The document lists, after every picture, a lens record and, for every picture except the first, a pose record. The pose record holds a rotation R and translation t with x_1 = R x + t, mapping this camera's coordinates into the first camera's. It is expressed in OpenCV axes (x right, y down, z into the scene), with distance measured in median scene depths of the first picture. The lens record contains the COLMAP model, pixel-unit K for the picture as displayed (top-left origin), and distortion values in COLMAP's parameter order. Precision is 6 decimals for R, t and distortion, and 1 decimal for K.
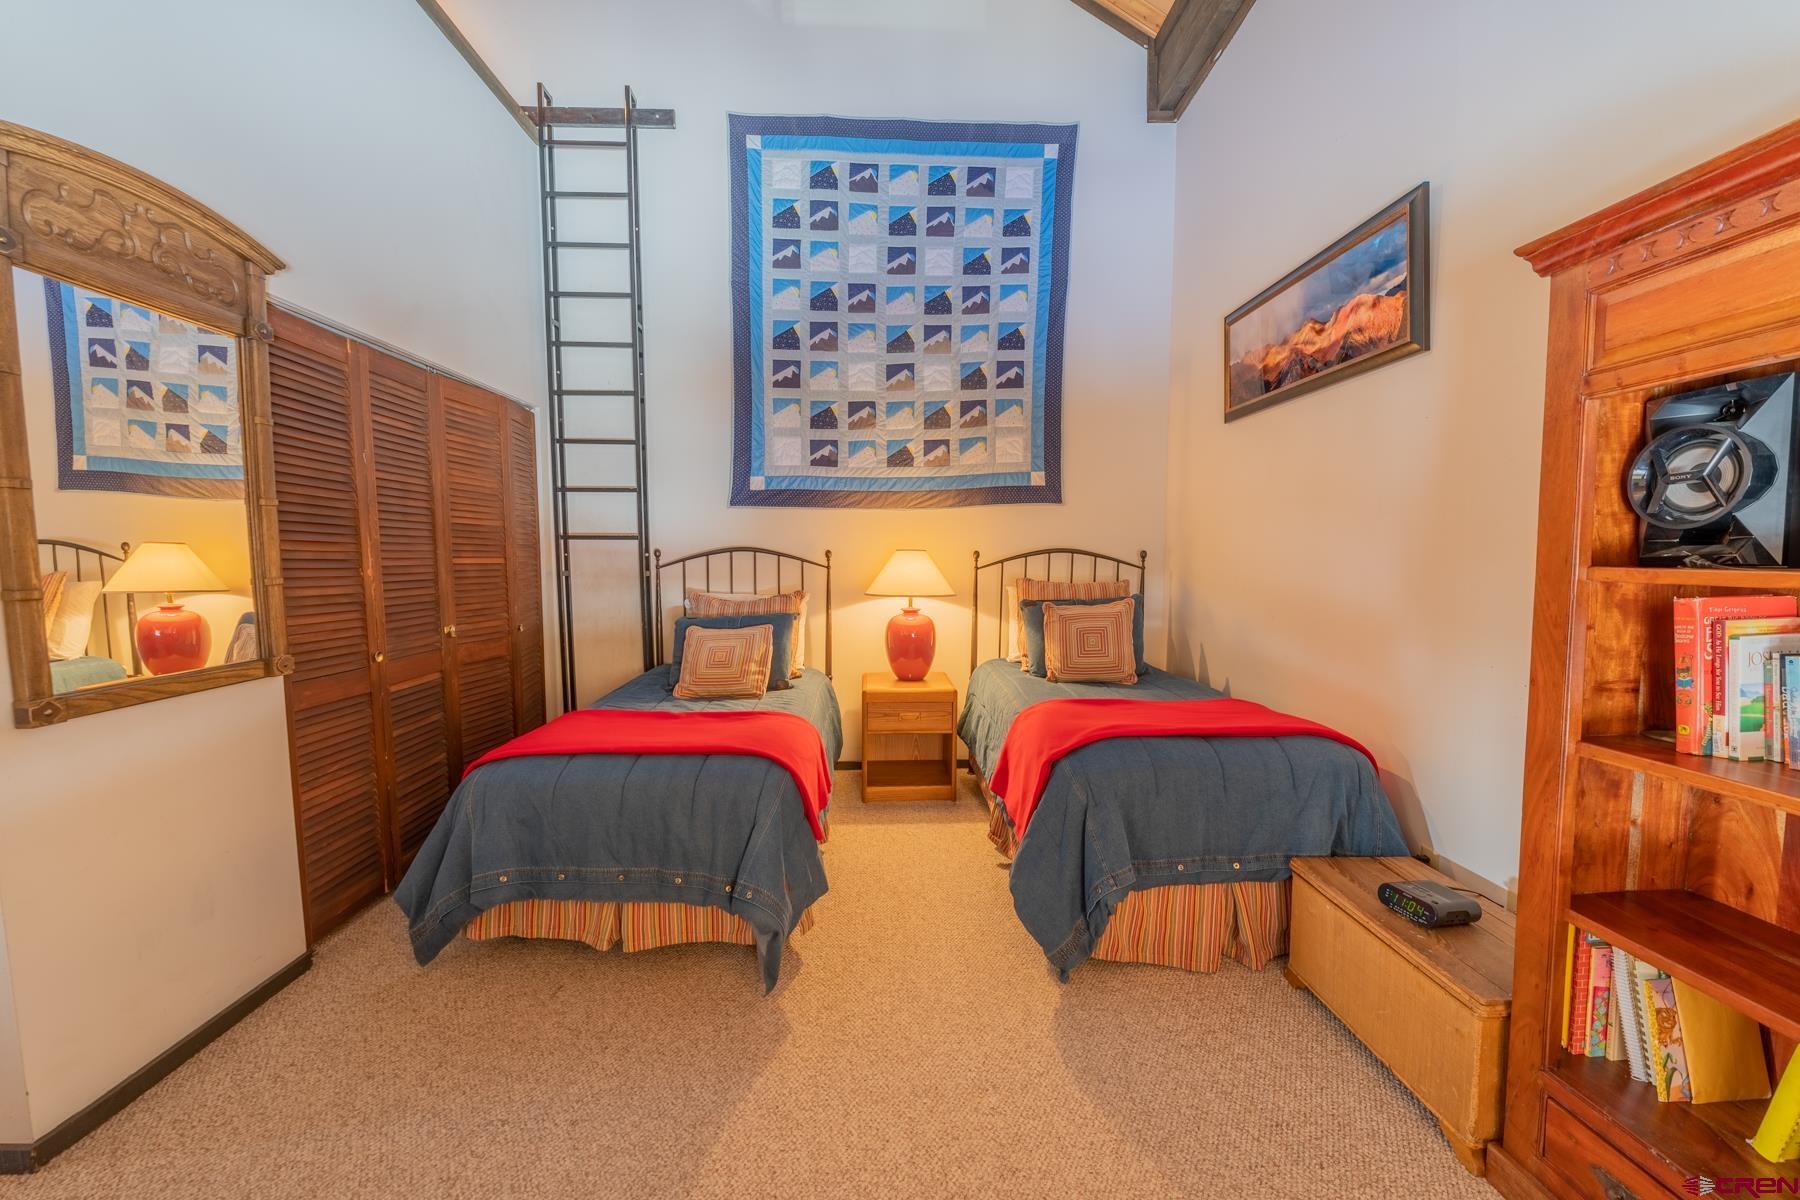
lens RADIAL K [[727.7, 0, 898.1], [0, 727.7, 616.9], [0, 0, 1]] dist [-0.003252, 0.000091]
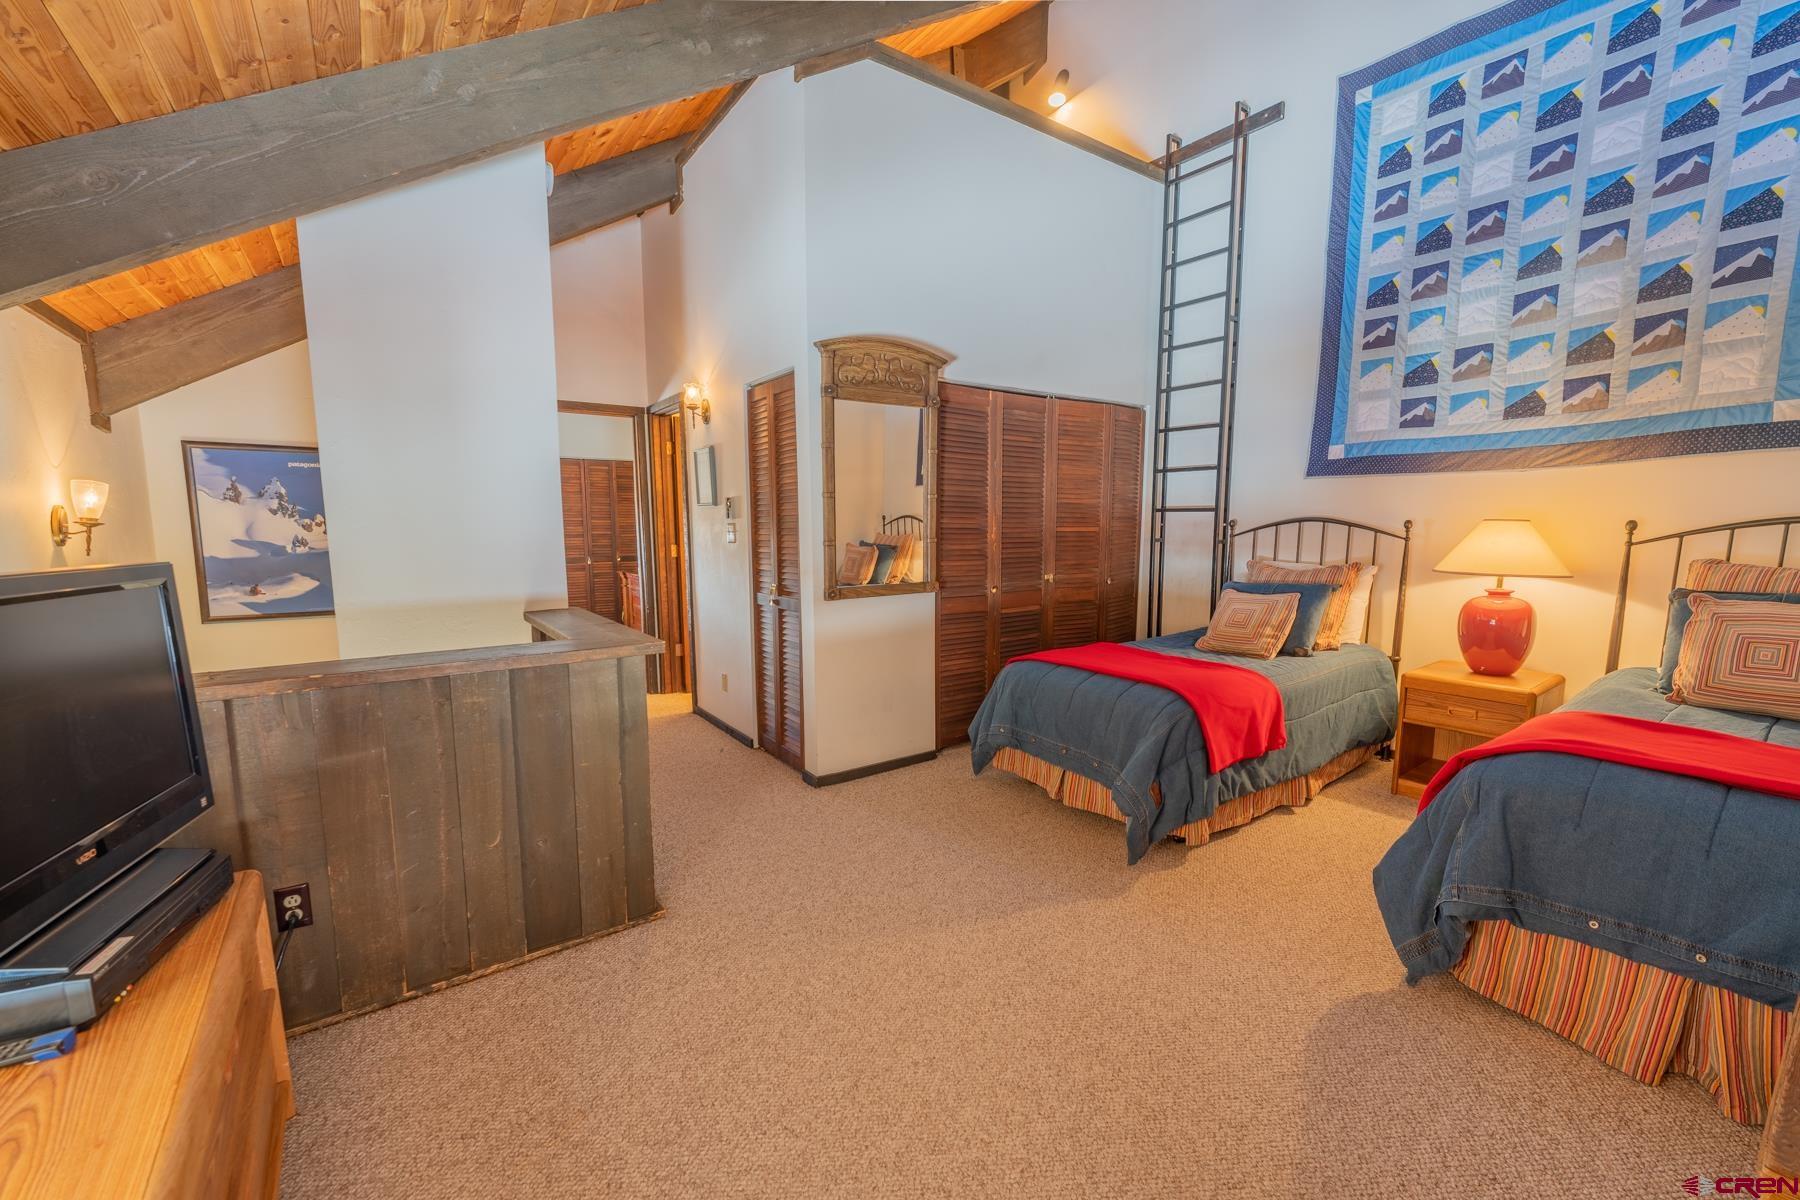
lens RADIAL K [[727.7, 0, 898.1], [0, 727.7, 616.9], [0, 0, 1]] dist [-0.003252, 0.000091]
pose [[0.553983, 0.105757, -0.825783, 0.321149], [-0.068855, 0.994321, 0.081149, -0.000640], [0.829676, 0.011904, 0.558119, -0.041478]]
